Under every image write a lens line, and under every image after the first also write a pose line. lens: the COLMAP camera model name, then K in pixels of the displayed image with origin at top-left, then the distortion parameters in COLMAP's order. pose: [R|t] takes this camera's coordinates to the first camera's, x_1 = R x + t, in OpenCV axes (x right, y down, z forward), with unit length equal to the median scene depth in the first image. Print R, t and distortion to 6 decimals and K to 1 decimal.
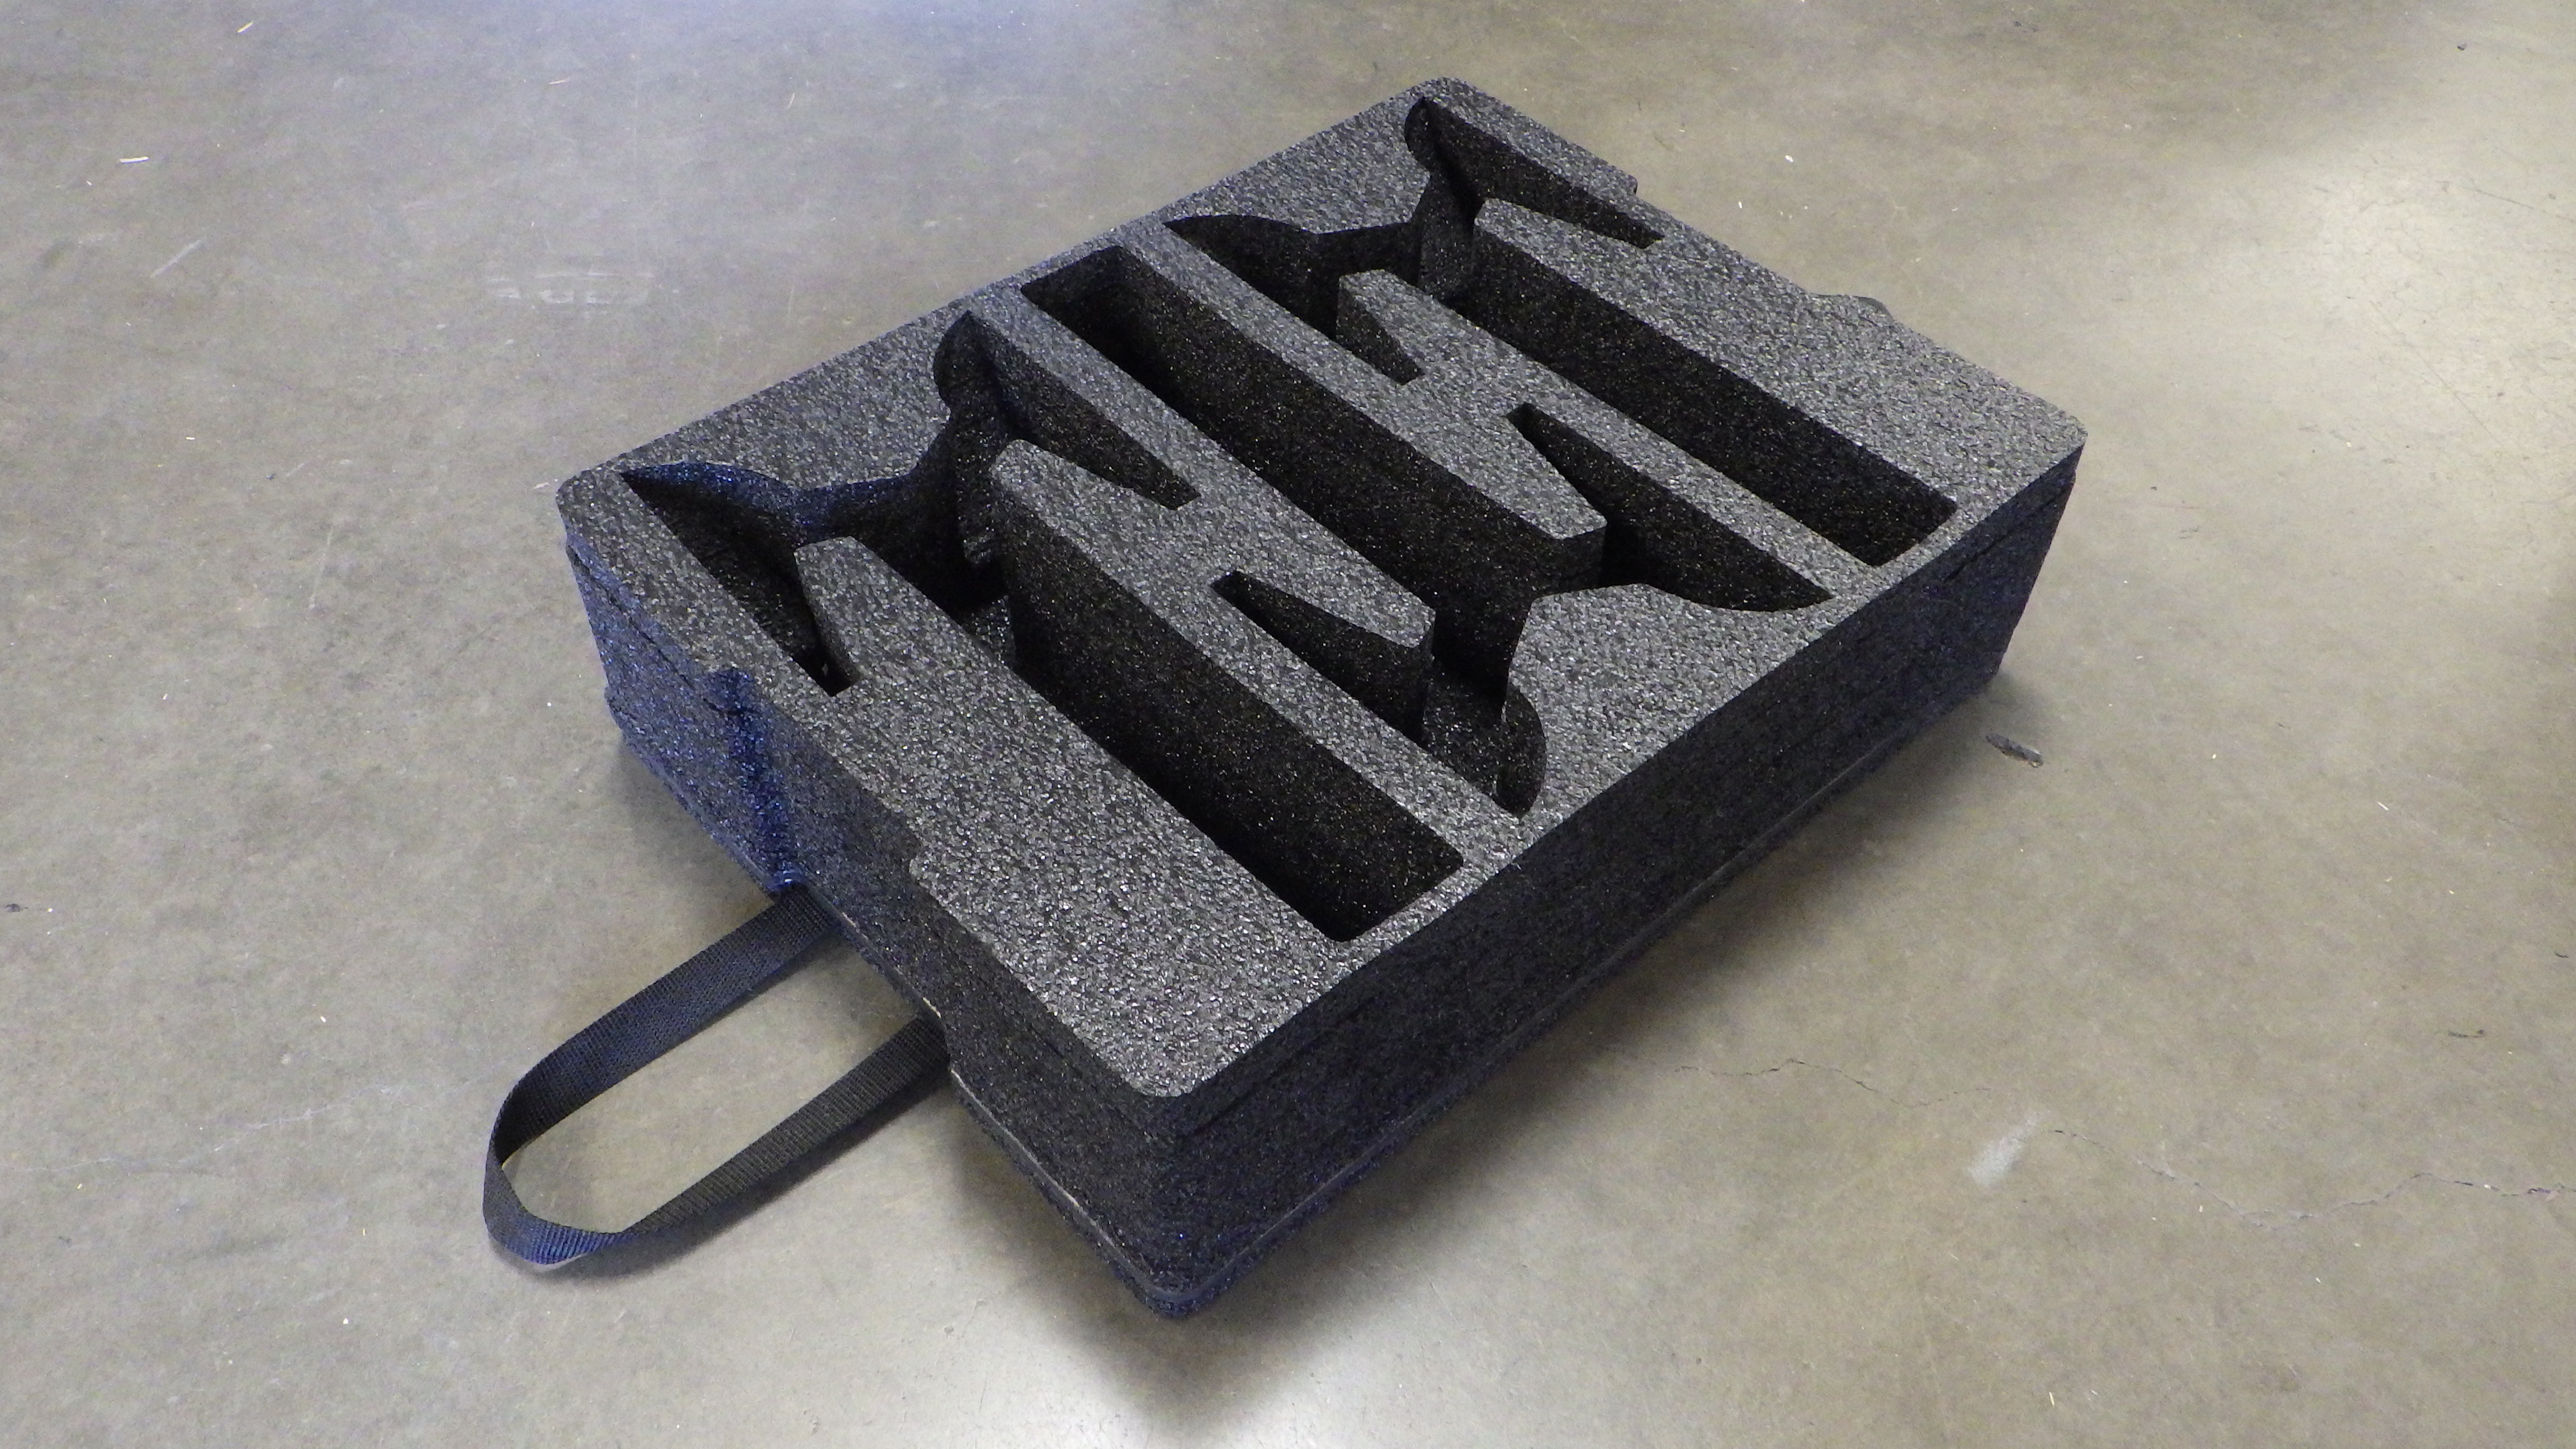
lens RADIAL K [[2112.3, 0, 1288.0], [0, 2112.3, 703.0], [0, 0, 1]] dist [-0.004430, 0.002974]
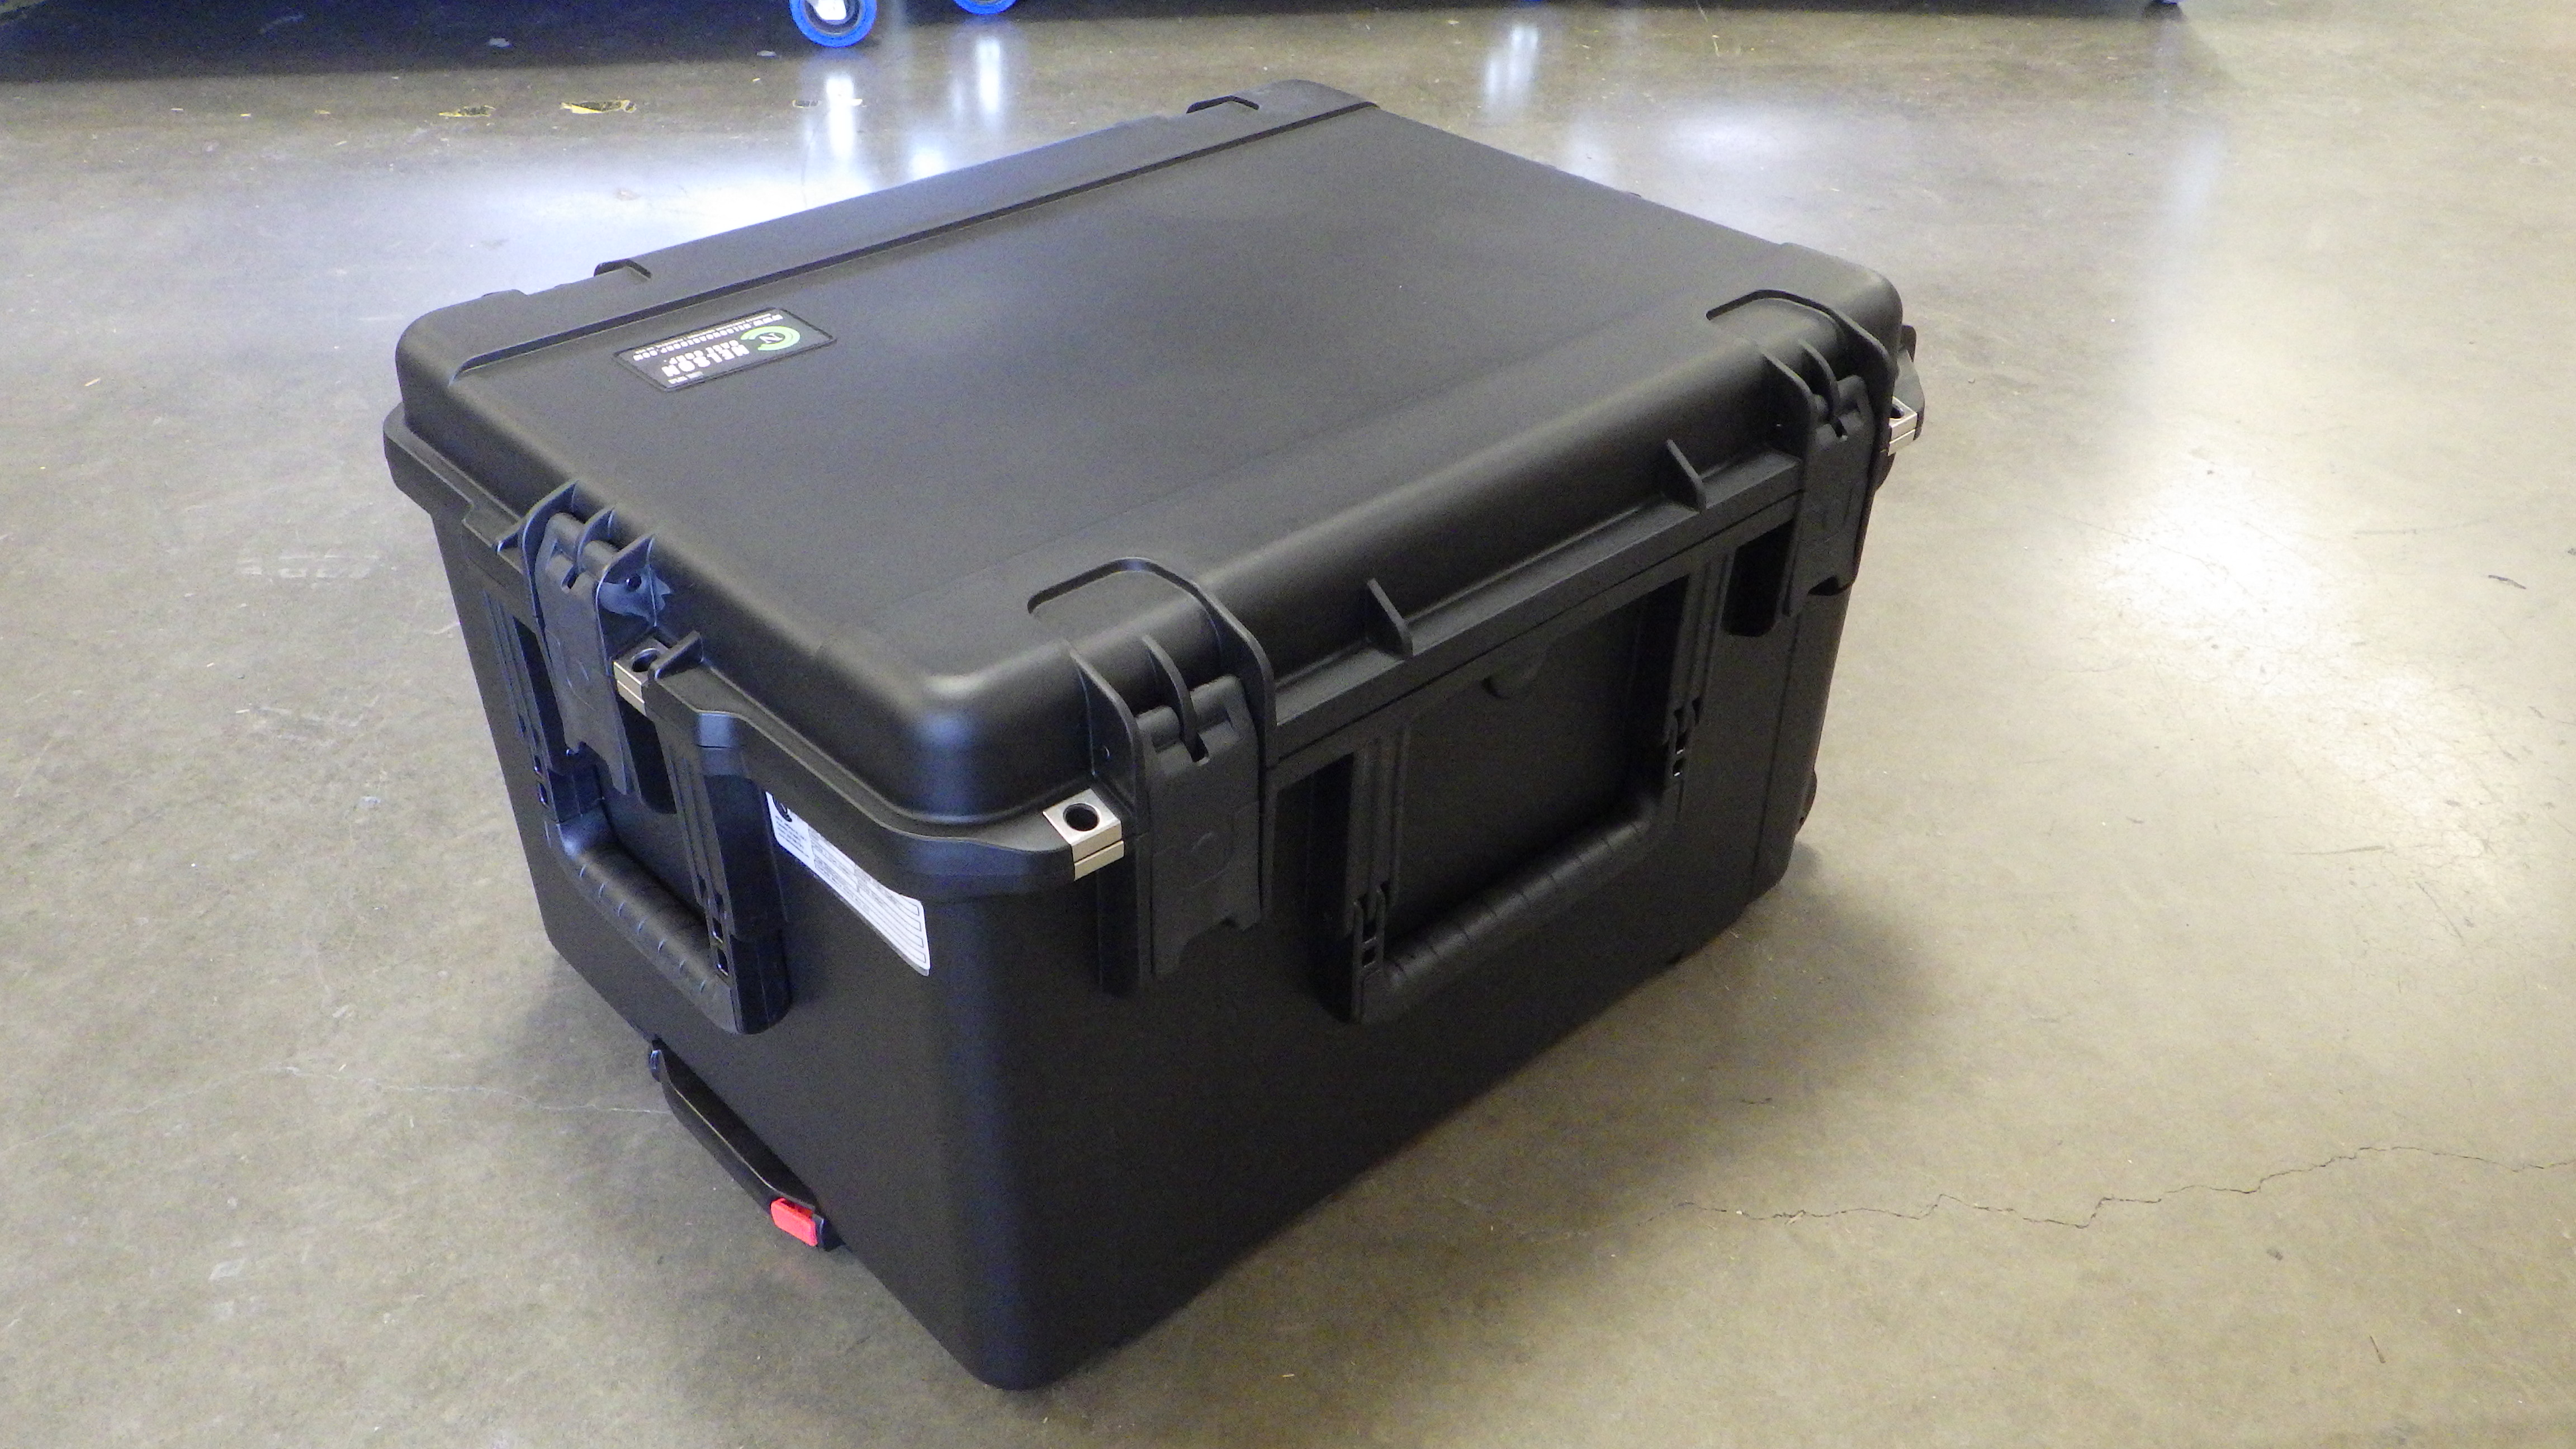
lens RADIAL K [[2112.3, 0, 1286.1], [0, 2112.3, 708.2], [0, 0, 1]] dist [-0.004430, 0.002974]
pose [[0.999886, -0.008387, -0.012517, 0.277326], [0.005509, 0.976736, -0.214373, 0.170525], [0.014024, 0.214280, 0.976672, -0.167168]]
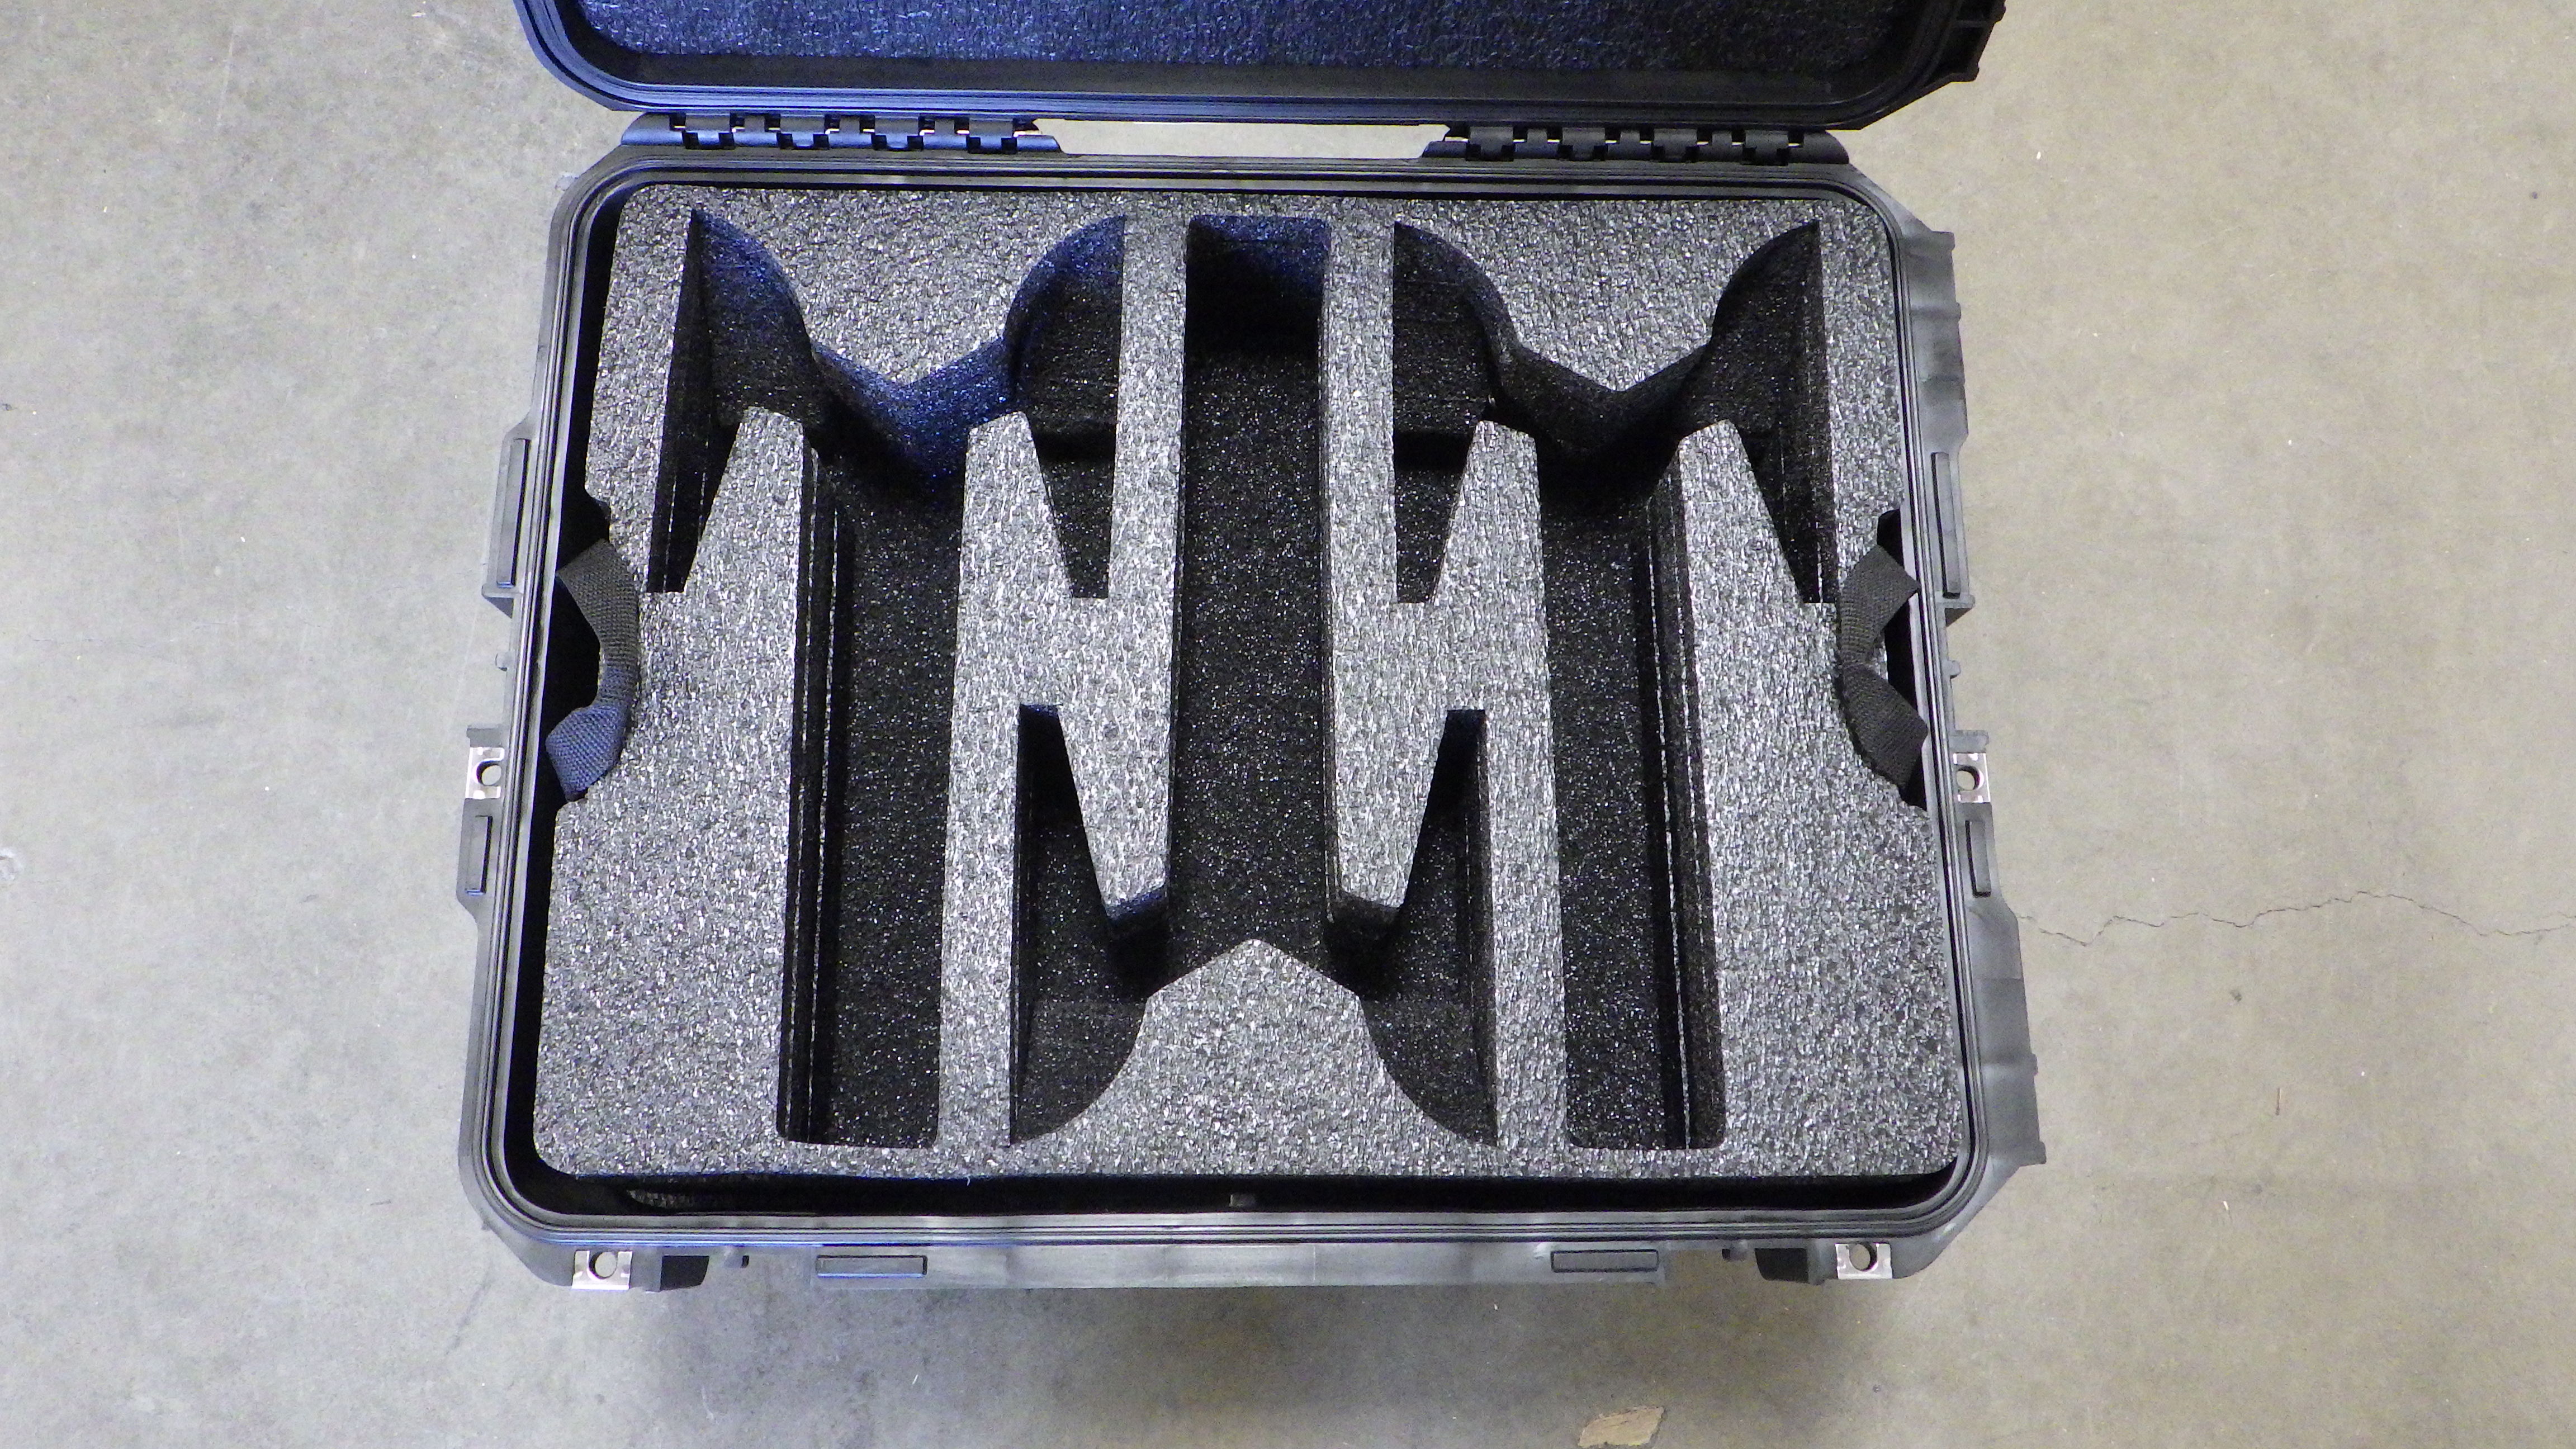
lens RADIAL K [[2112.3, 0, 1284.0], [0, 2112.3, 680.3], [0, 0, 1]] dist [-0.004430, 0.002974]
pose [[0.990044, 0.138418, -0.025552, 0.210218], [-0.110245, 0.875417, 0.470628, -0.410068], [0.087512, -0.463125, 0.881962, -0.142181]]
